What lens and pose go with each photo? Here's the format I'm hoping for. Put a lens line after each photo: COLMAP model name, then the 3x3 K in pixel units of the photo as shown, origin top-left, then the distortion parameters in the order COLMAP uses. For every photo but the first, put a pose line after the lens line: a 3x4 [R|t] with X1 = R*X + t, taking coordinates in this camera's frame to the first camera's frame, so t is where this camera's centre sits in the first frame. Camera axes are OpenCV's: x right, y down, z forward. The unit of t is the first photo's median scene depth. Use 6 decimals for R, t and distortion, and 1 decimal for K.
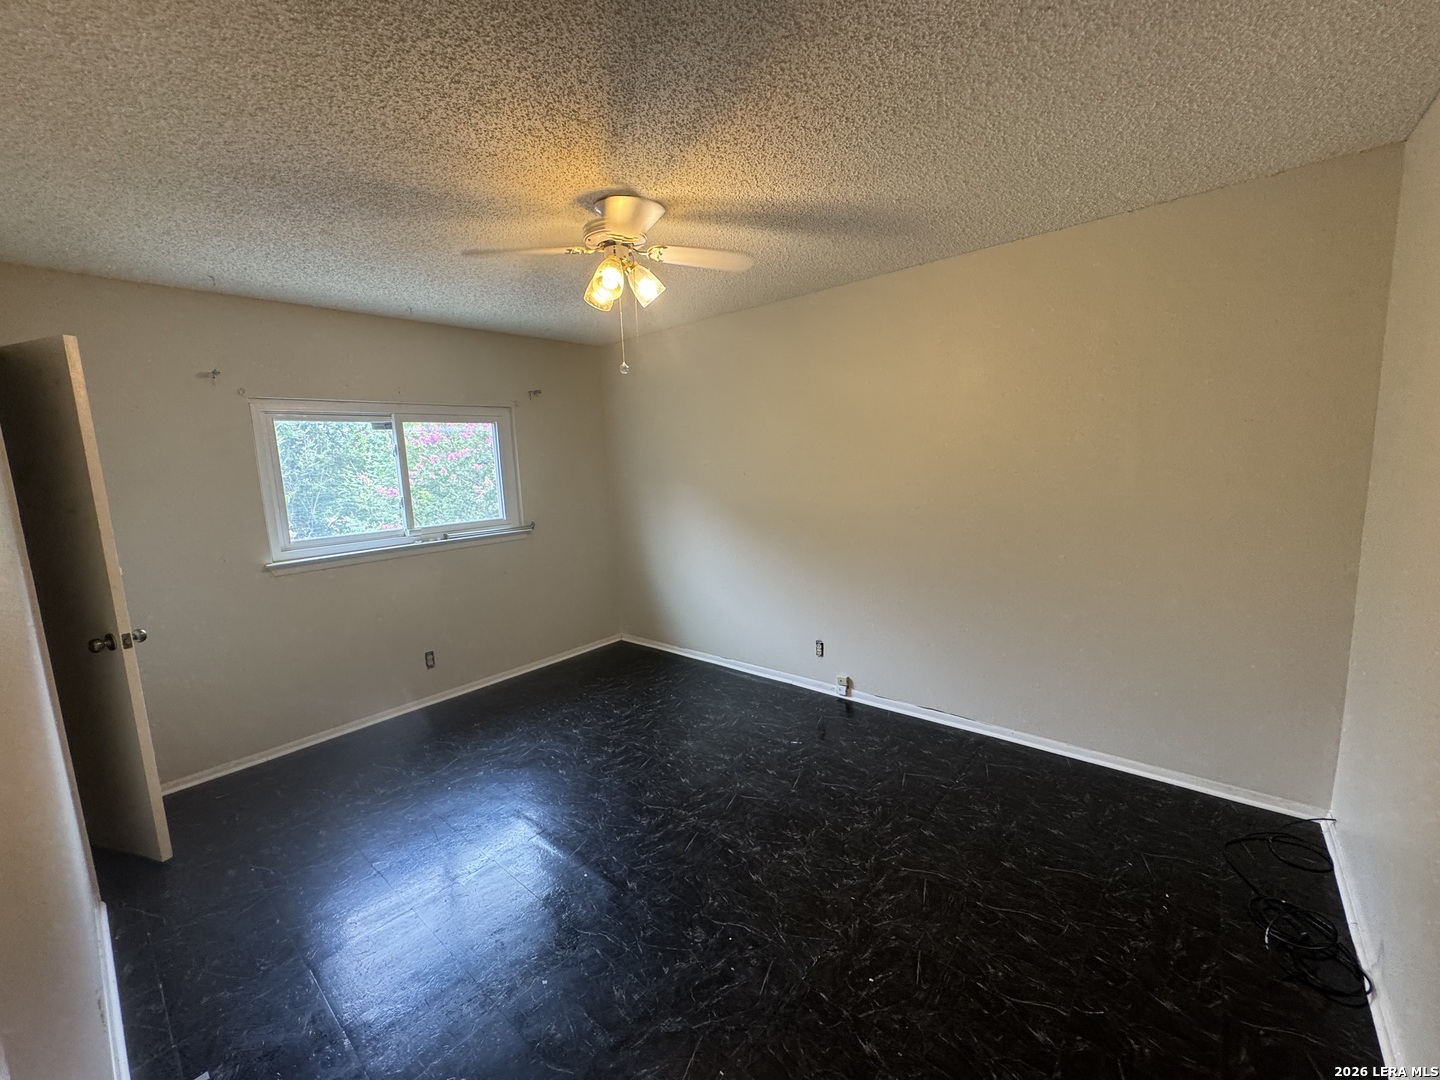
lens RADIAL K [[576.1, 0, 718.0], [0, 576.1, 539.8], [0, 0, 1]] dist [-0.002379, 0.000448]
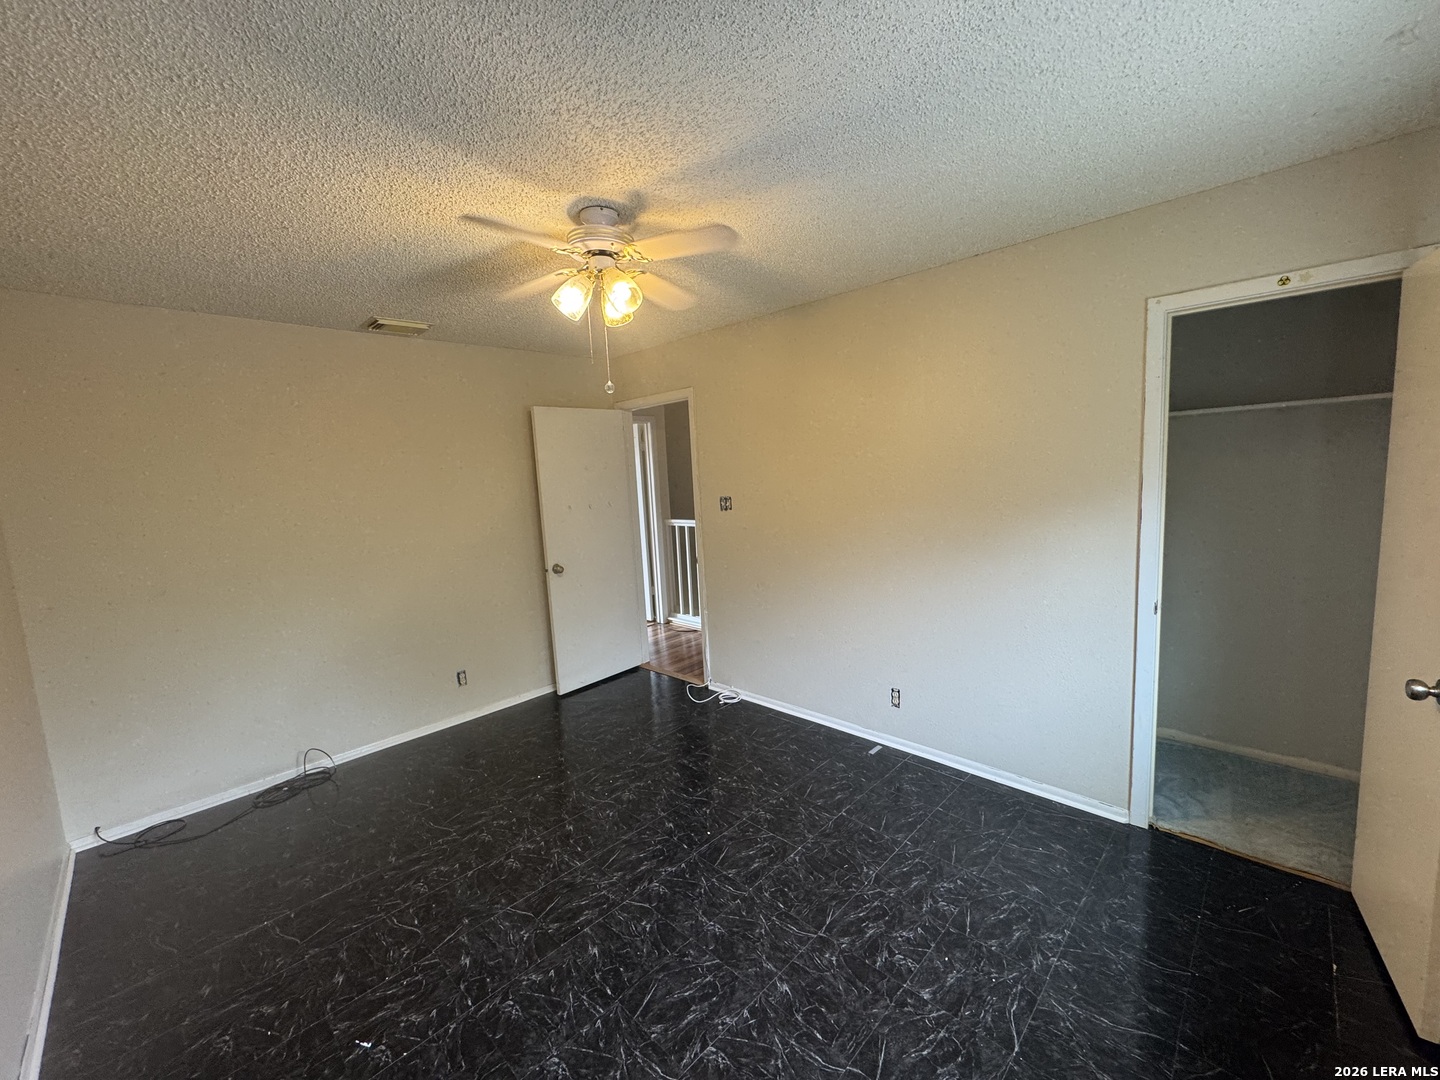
lens RADIAL K [[576.1, 0, 718.0], [0, 576.1, 539.8], [0, 0, 1]] dist [-0.002379, 0.000448]
pose [[-0.993492, 0.084428, 0.076463, -0.359454], [0.101603, 0.960304, 0.259794, -0.267137], [-0.051493, 0.265872, -0.962632, 1.820409]]
